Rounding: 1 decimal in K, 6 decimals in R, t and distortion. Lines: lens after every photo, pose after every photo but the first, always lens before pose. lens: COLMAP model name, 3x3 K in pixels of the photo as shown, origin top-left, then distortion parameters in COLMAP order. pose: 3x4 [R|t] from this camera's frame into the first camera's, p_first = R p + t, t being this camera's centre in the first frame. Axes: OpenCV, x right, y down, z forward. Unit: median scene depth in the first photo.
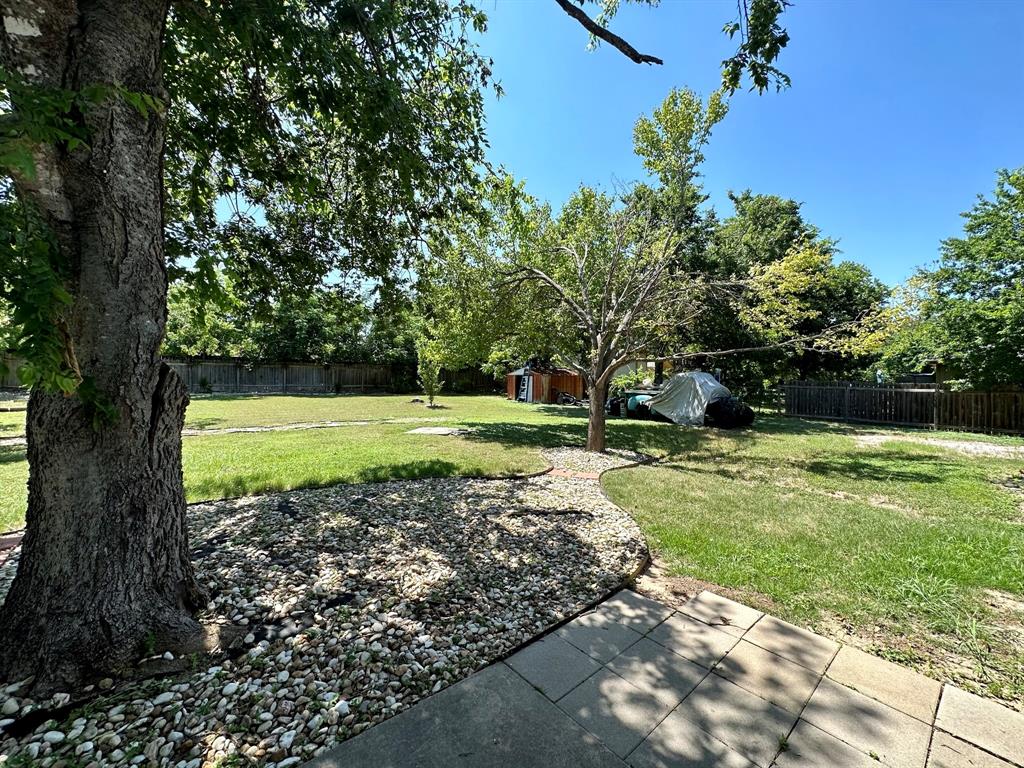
lens RADIAL K [[408.8, 0, 512.0], [0, 408.8, 384.0], [0, 0, 1]] dist [-0.001211, 0.000055]
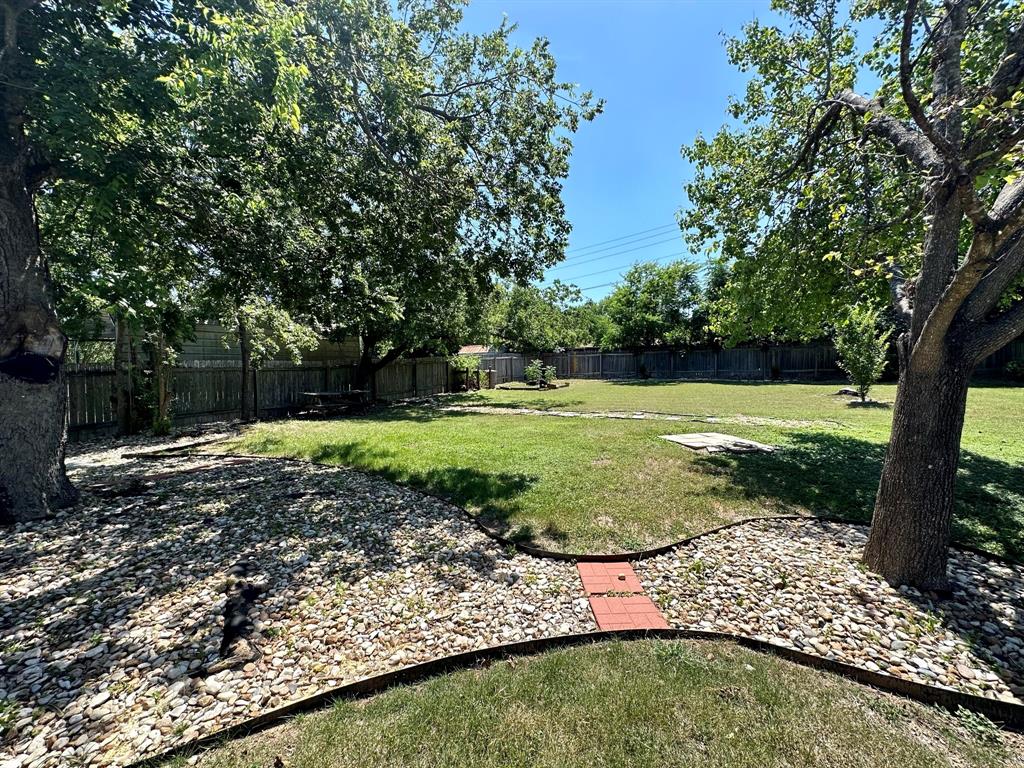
lens RADIAL K [[407.5, 0, 511.4], [0, 407.5, 384.5], [0, 0, 1]] dist [-0.001337, 0.000248]
pose [[0.374841, 0.017524, -0.926924, 0.721560], [0.016051, 0.999549, 0.025388, 0.015056], [0.926950, -0.024395, 0.374390, 1.181667]]
